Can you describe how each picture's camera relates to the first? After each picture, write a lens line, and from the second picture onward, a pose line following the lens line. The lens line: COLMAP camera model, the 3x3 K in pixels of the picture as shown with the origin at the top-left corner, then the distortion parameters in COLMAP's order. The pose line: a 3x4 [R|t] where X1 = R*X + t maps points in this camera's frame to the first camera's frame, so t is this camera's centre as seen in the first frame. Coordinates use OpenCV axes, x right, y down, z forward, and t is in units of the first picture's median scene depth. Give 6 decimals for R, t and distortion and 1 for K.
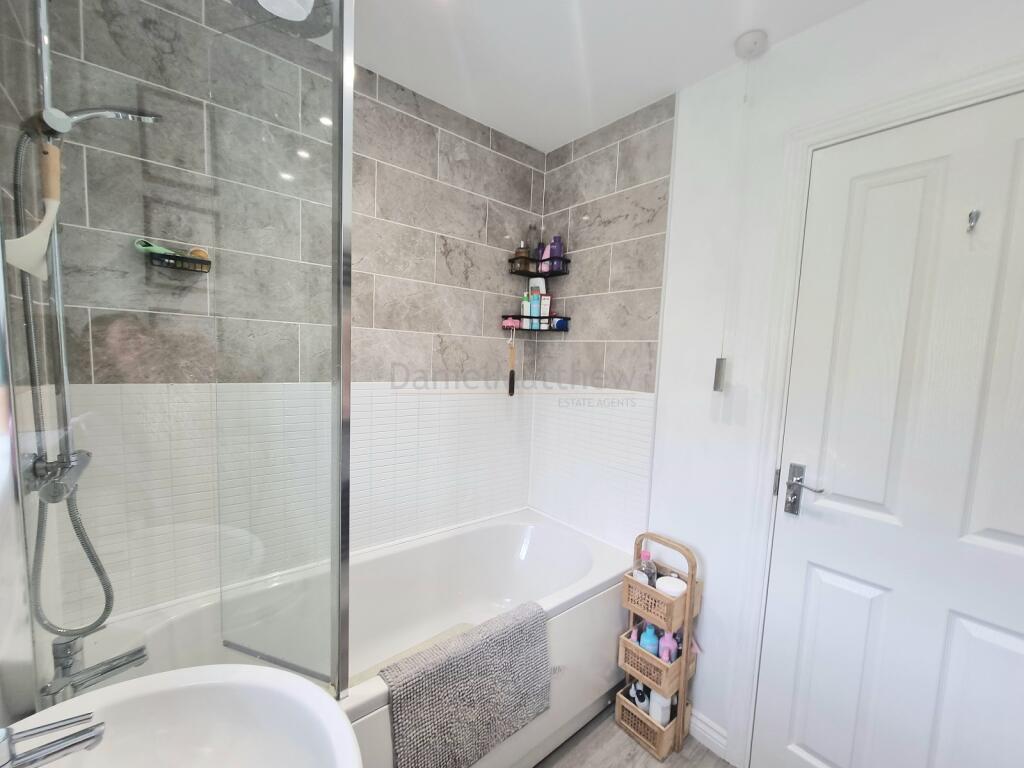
lens RADIAL K [[419.9, 0, 517.7], [0, 419.9, 392.8], [0, 0, 1]] dist [-0.002532, -0.000999]
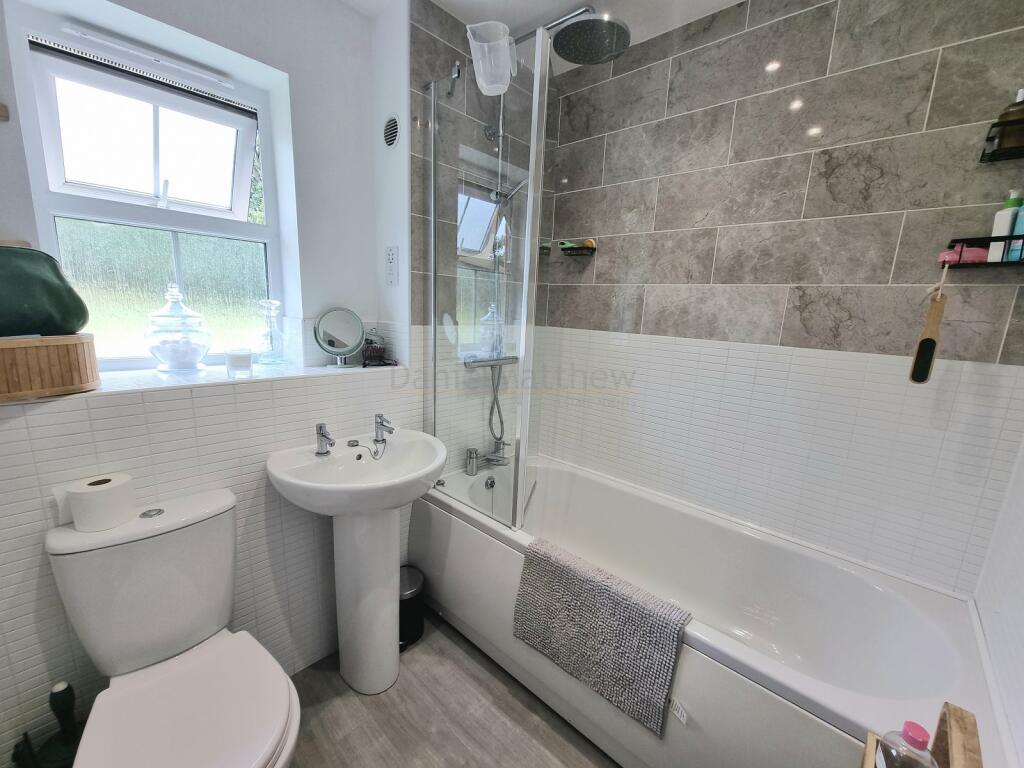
lens RADIAL K [[419.9, 0, 517.7], [0, 419.9, 392.8], [0, 0, 1]] dist [-0.002532, -0.000999]
pose [[0.132247, 0.160229, -0.978181, 0.561265], [-0.130779, 0.981042, 0.143017, 0.012883], [0.982552, 0.109012, 0.150695, 0.412371]]
